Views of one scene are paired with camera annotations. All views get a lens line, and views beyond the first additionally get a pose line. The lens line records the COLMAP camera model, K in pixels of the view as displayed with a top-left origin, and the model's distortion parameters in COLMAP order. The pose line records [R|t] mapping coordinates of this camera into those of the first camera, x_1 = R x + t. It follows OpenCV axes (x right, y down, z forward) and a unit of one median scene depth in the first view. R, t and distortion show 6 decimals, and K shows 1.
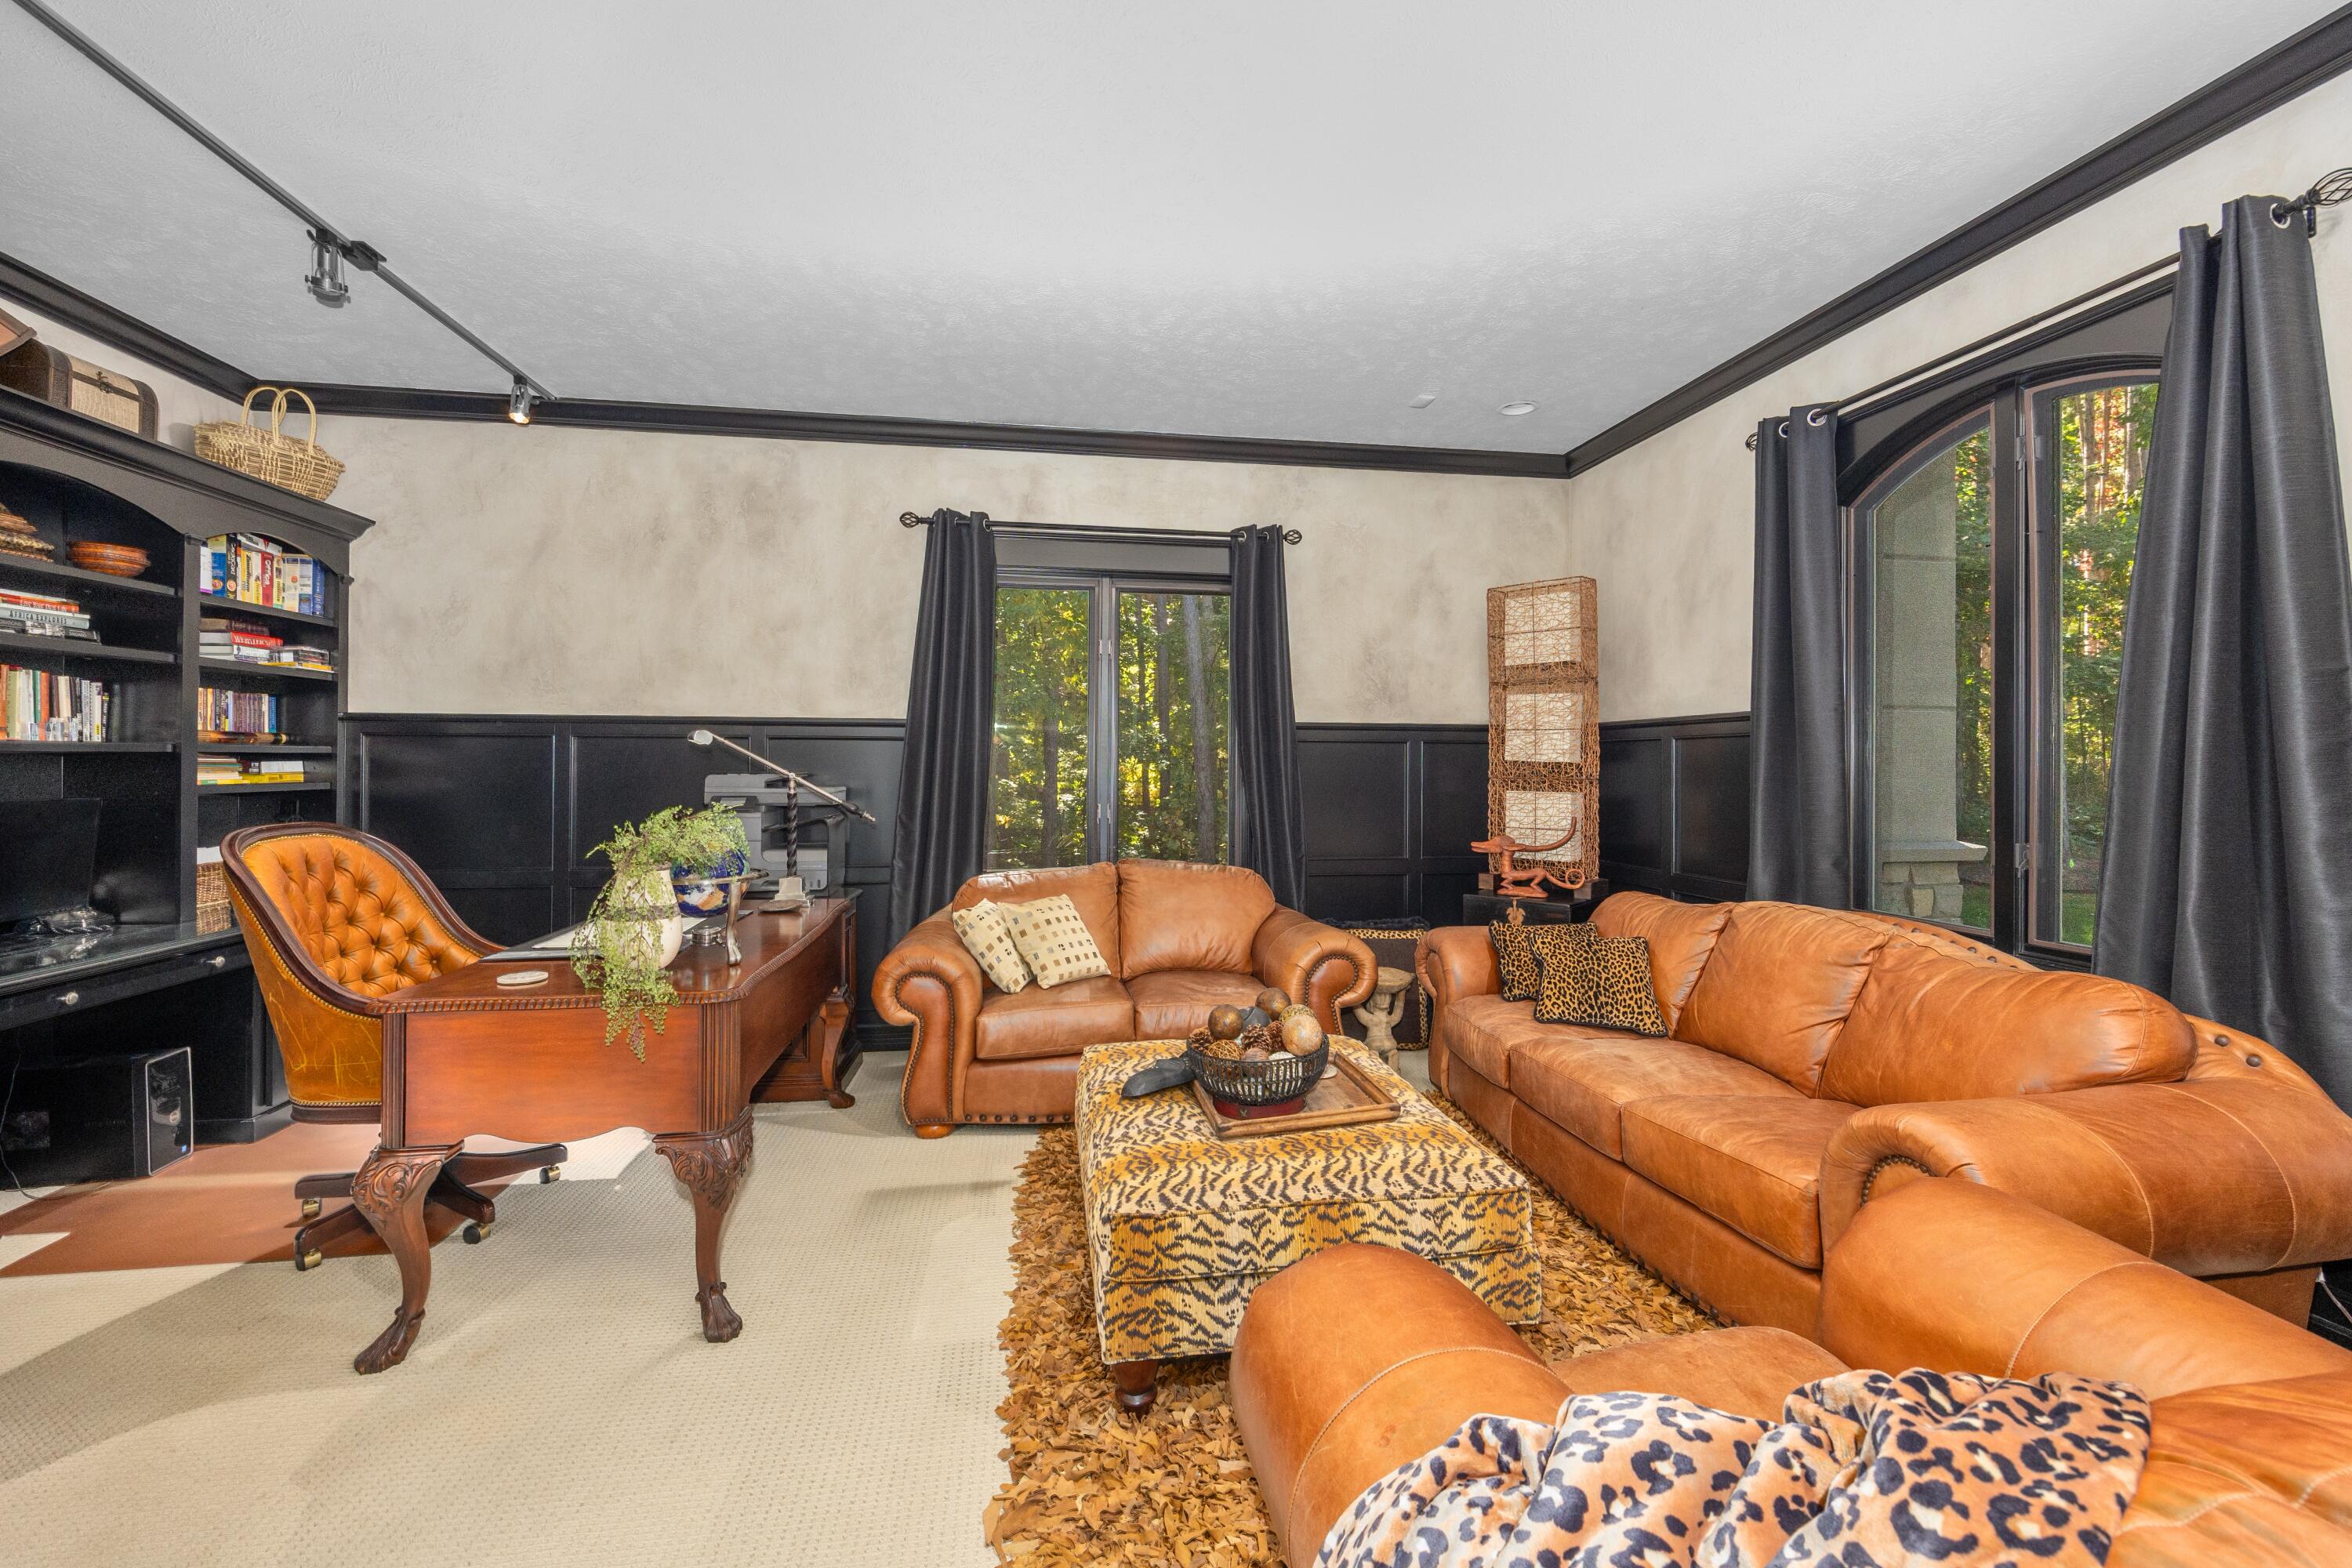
lens RADIAL K [[938.6, 0, 1180.0], [0, 938.6, 768.5], [0, 0, 1]] dist [-0.010474, 0.001586]
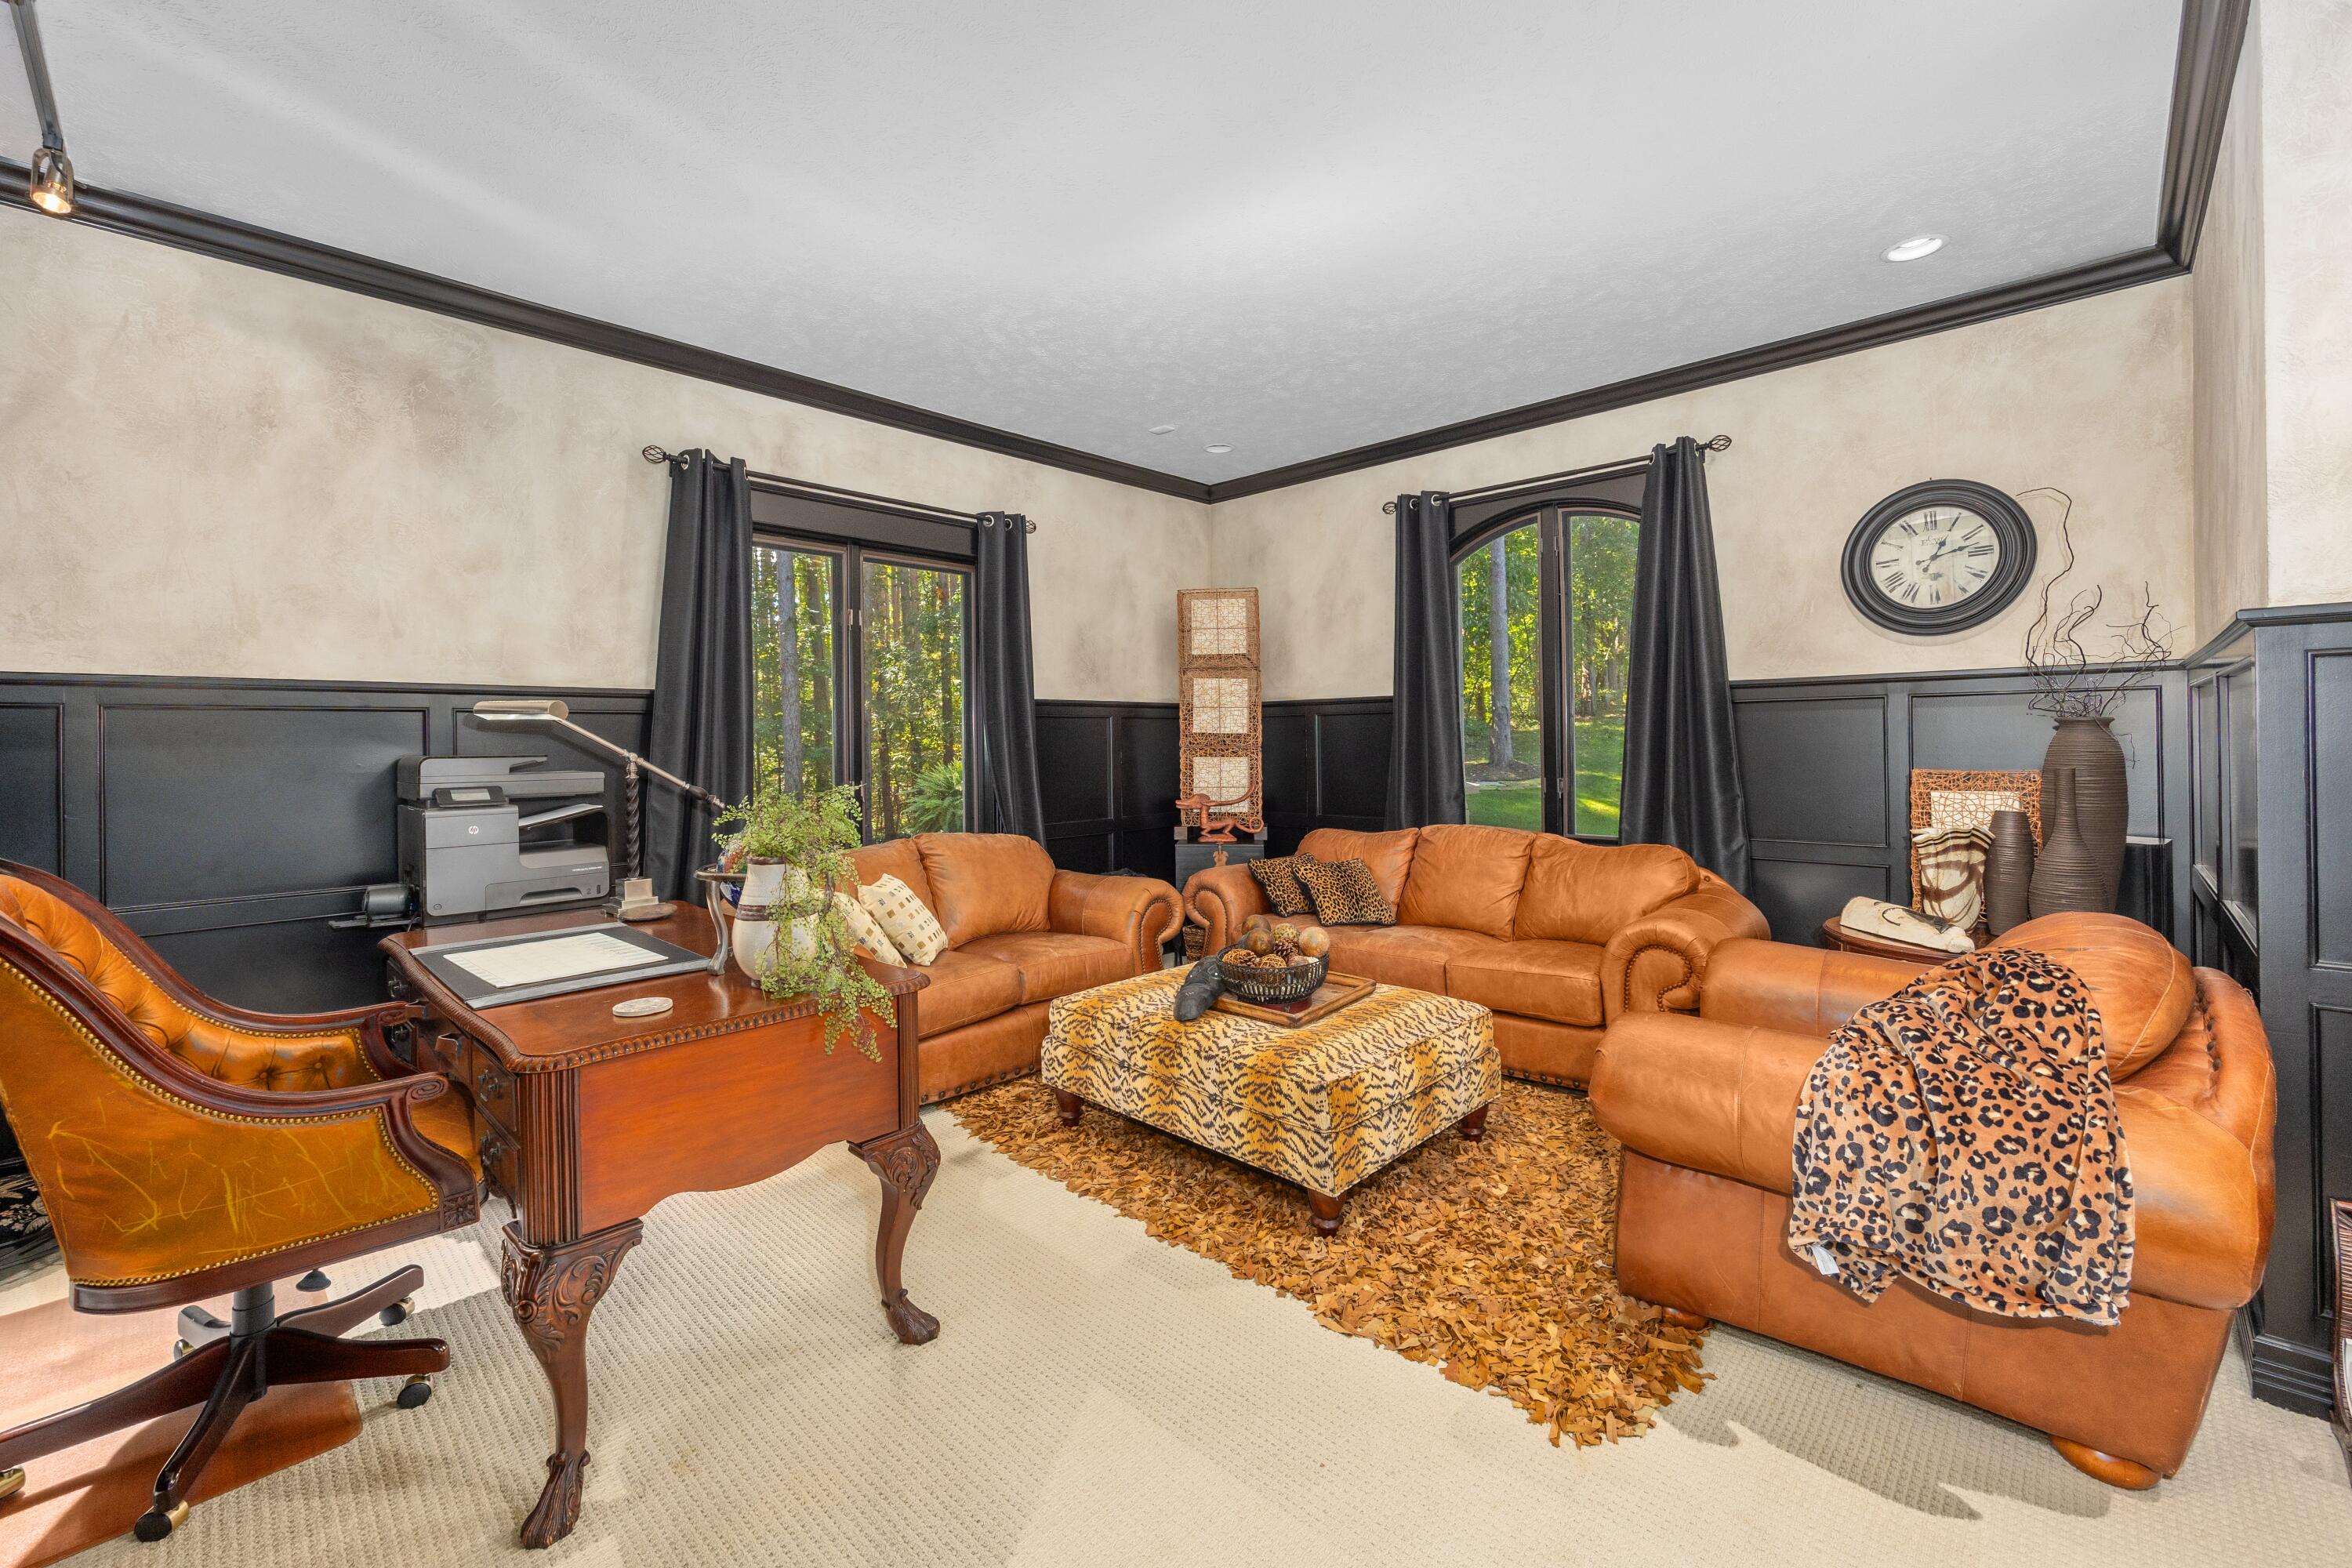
lens RADIAL K [[938.6, 0, 1187.3], [0, 938.6, 743.8], [0, 0, 1]] dist [-0.010474, 0.001586]
pose [[0.798773, -0.015458, 0.601435, -0.422519], [0.014718, 0.999873, 0.006152, -0.001544], [-0.601453, 0.003938, 0.798898, 0.033445]]
